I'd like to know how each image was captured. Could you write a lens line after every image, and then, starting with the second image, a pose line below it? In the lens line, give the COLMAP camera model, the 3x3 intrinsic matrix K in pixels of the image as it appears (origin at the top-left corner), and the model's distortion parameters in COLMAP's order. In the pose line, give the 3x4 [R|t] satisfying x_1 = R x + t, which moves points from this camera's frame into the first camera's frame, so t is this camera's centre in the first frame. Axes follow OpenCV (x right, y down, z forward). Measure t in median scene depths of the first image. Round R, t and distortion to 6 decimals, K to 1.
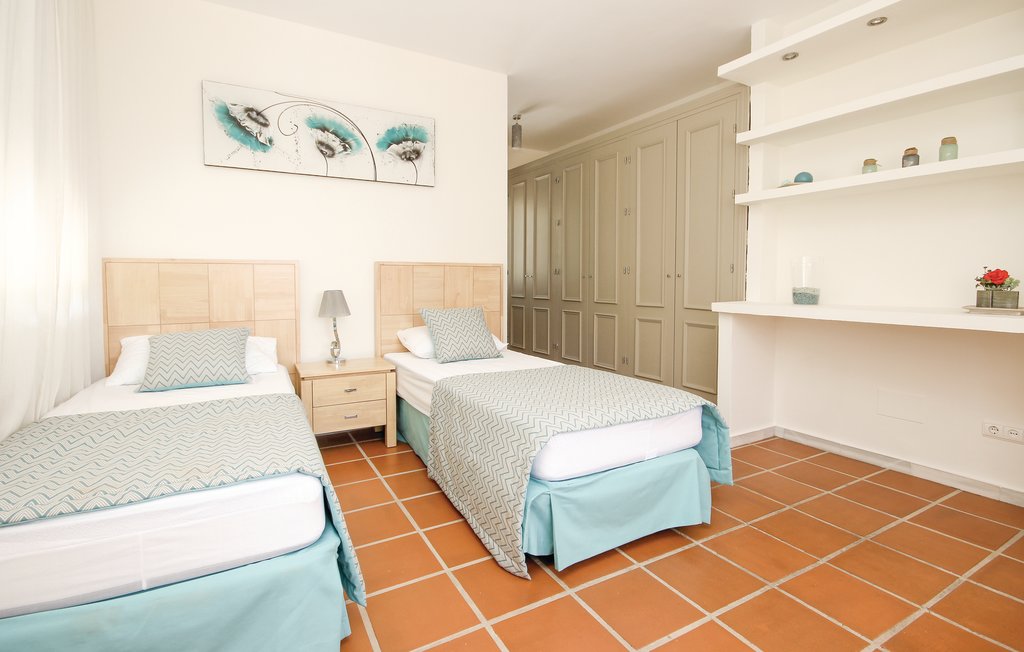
lens RADIAL K [[498.6, 0, 507.1], [0, 498.6, 296.4], [0, 0, 1]] dist [0.020511, -0.016968]
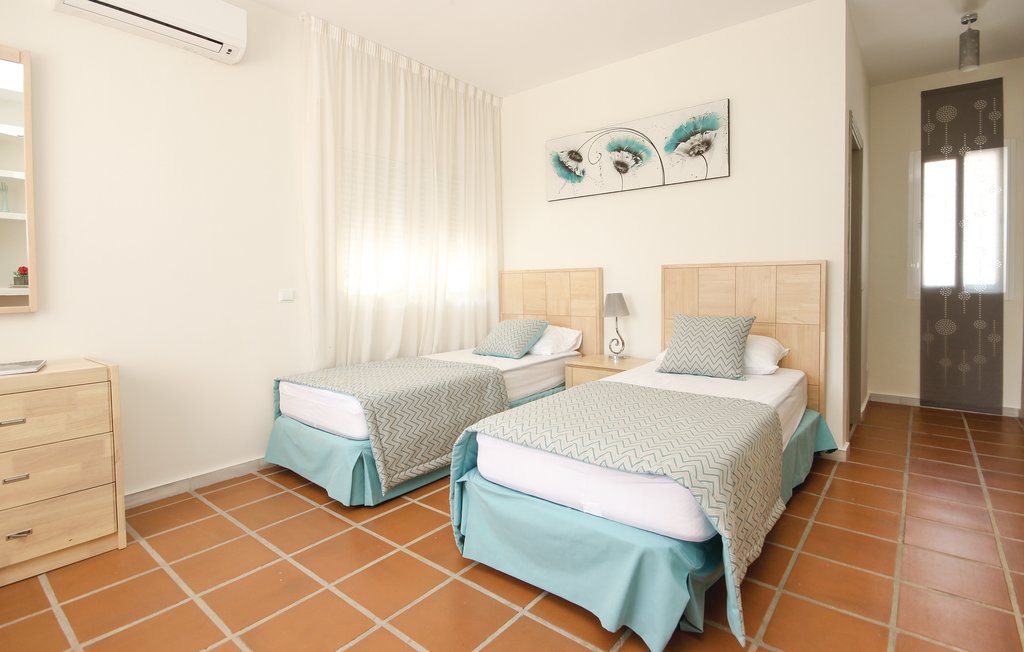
lens RADIAL K [[498.6, 0, 507.1], [0, 498.6, 296.4], [0, 0, 1]] dist [0.020511, -0.016968]
pose [[0.363330, 0.021437, -0.931414, 0.587040], [-0.021853, 0.999656, 0.014484, -0.015222], [0.931404, 0.015092, 0.363674, 0.357907]]
